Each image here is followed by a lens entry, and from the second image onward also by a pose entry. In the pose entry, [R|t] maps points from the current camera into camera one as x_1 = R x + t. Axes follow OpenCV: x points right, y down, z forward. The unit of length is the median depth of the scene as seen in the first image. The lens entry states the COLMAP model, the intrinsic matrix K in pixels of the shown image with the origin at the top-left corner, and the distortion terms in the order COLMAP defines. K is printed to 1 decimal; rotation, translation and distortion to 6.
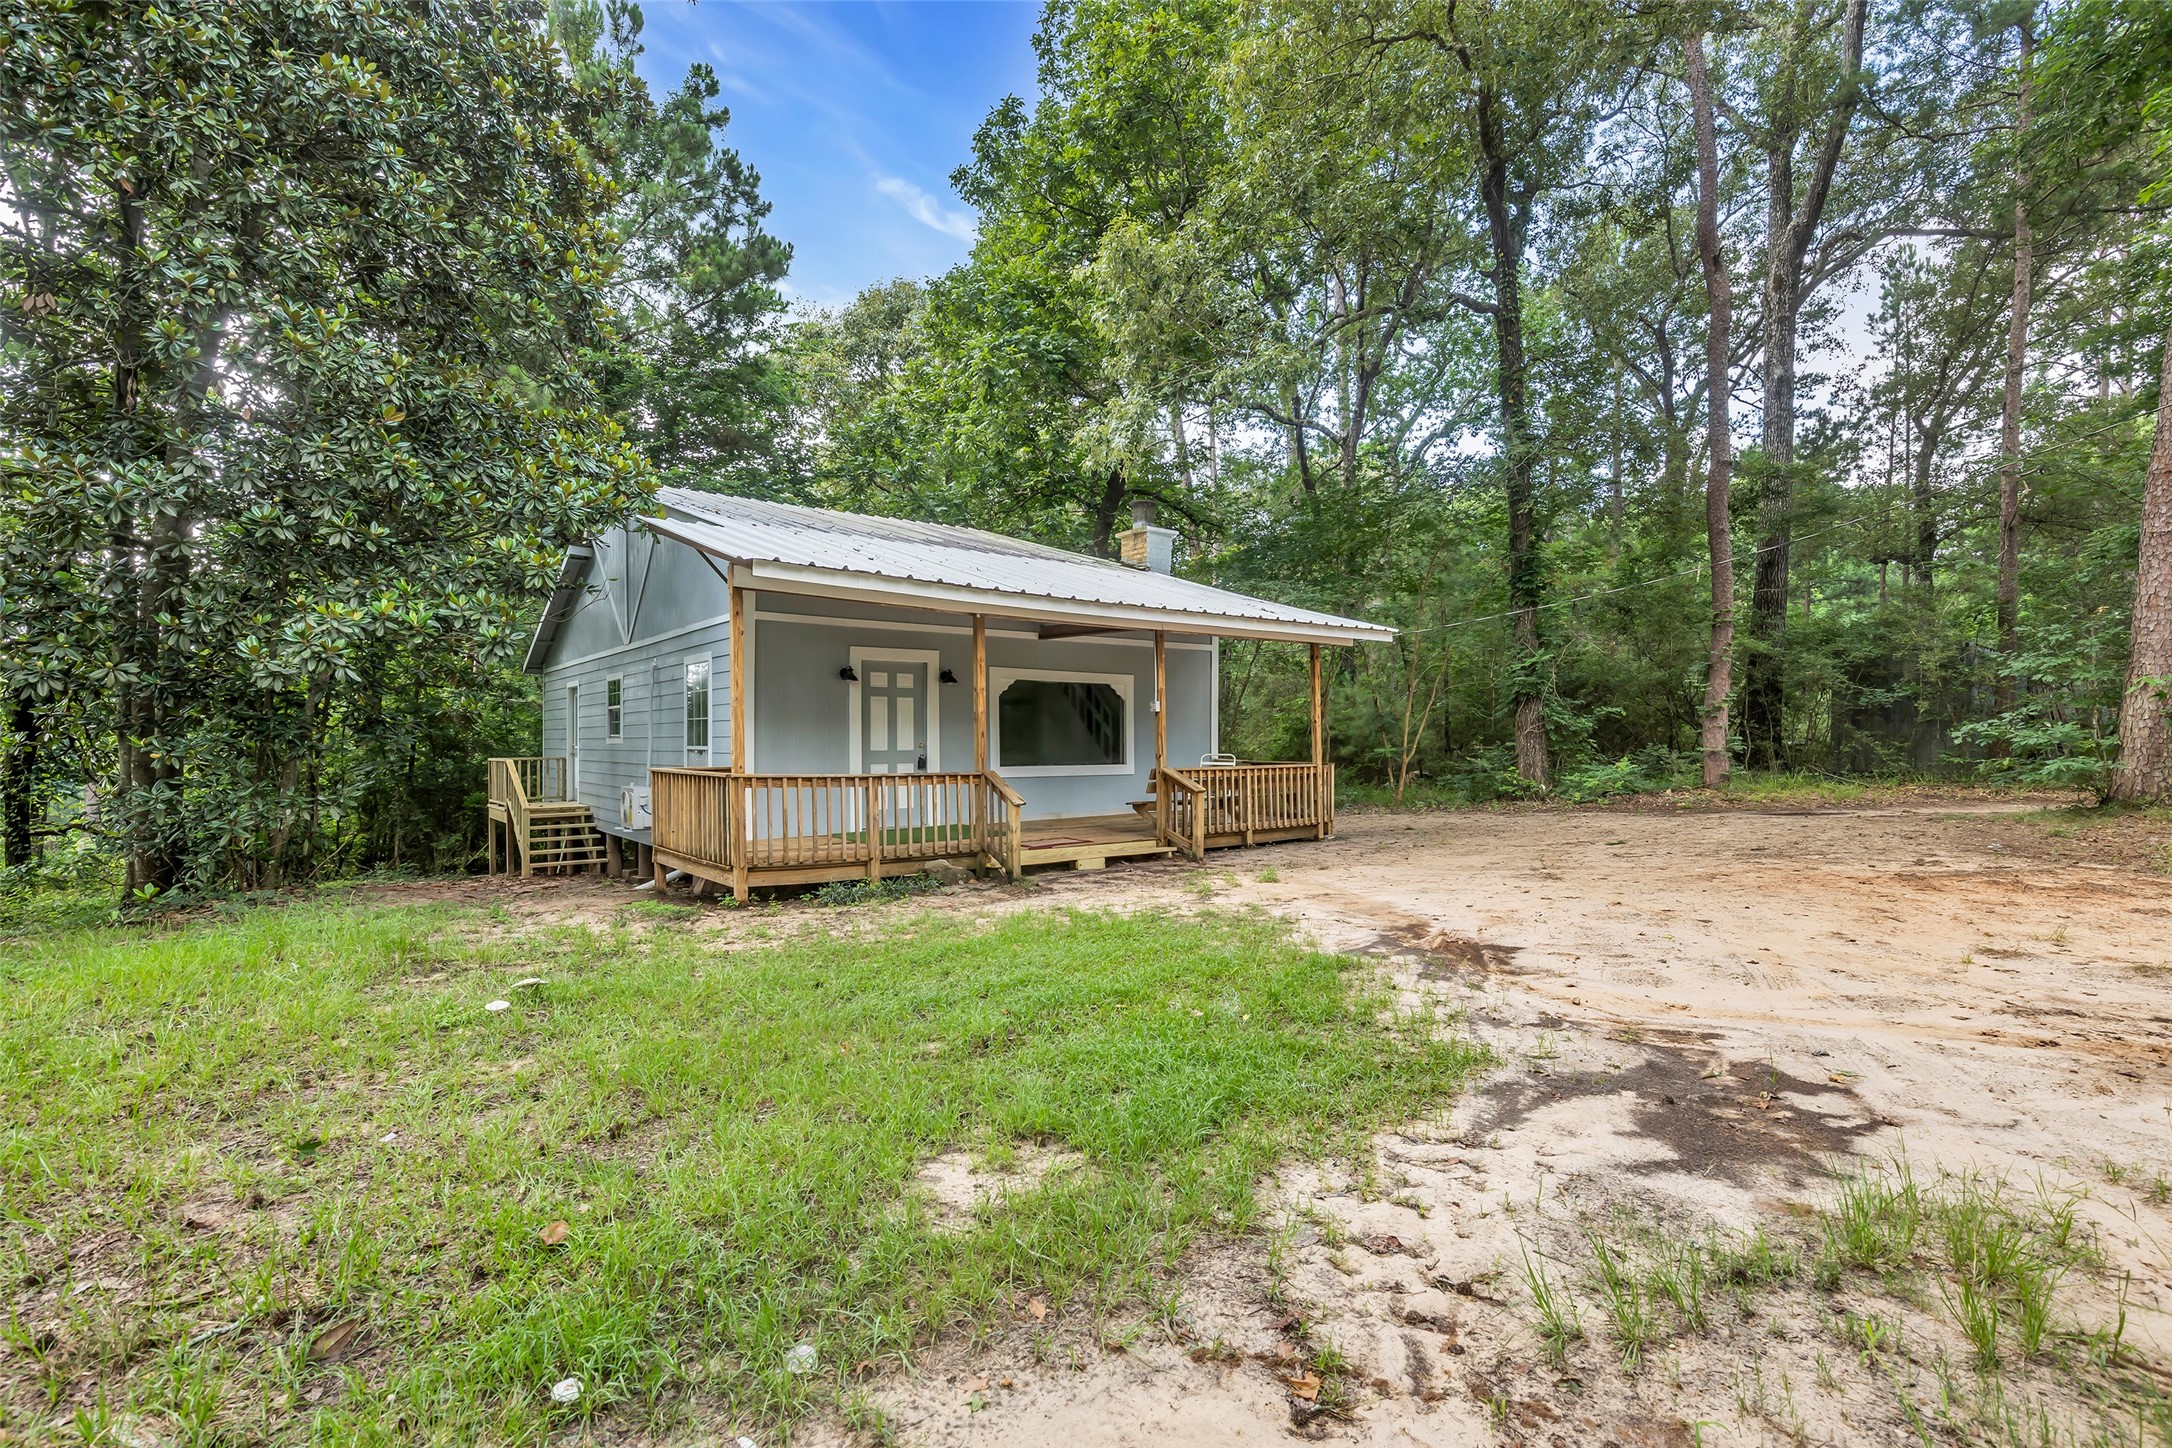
lens RADIAL K [[1040.5, 0, 1040.8], [0, 1040.5, 727.0], [0, 0, 1]] dist [-0.009574, 0.000993]
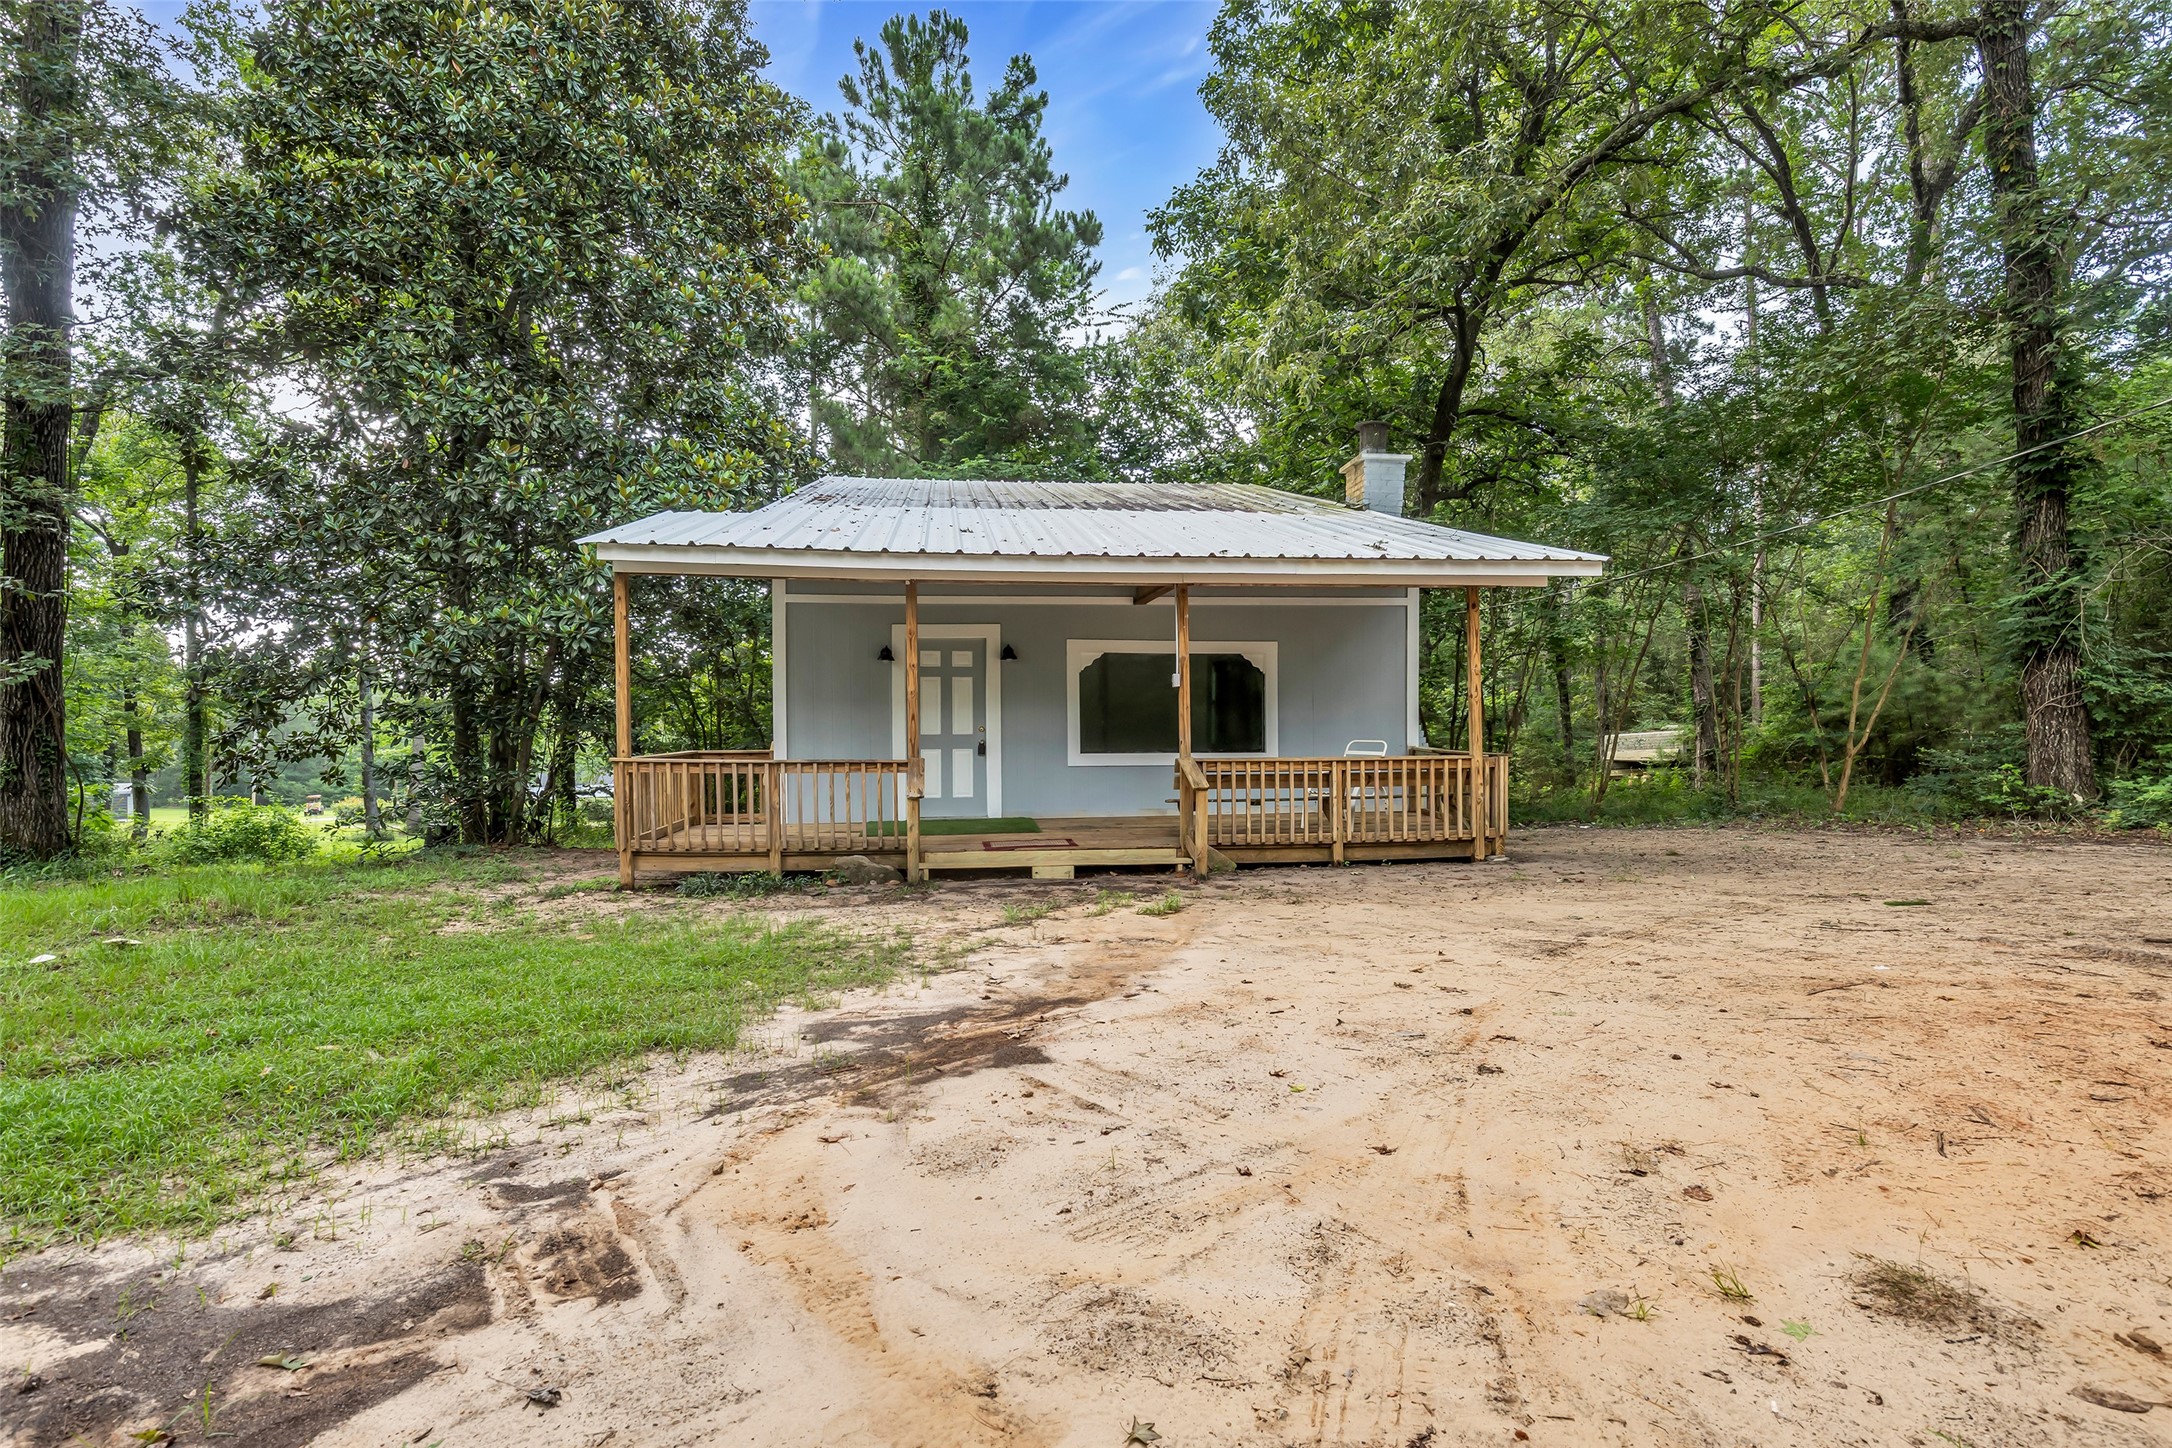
lens RADIAL K [[1040.5, 0, 1084.4], [0, 1040.5, 731.6], [0, 0, 1]] dist [-0.009574, 0.000993]
pose [[0.852098, 0.001582, -0.523380, 0.460875], [0.009323, 0.999791, 0.018199, 0.004229], [0.523299, -0.020387, 0.851905, 0.282444]]
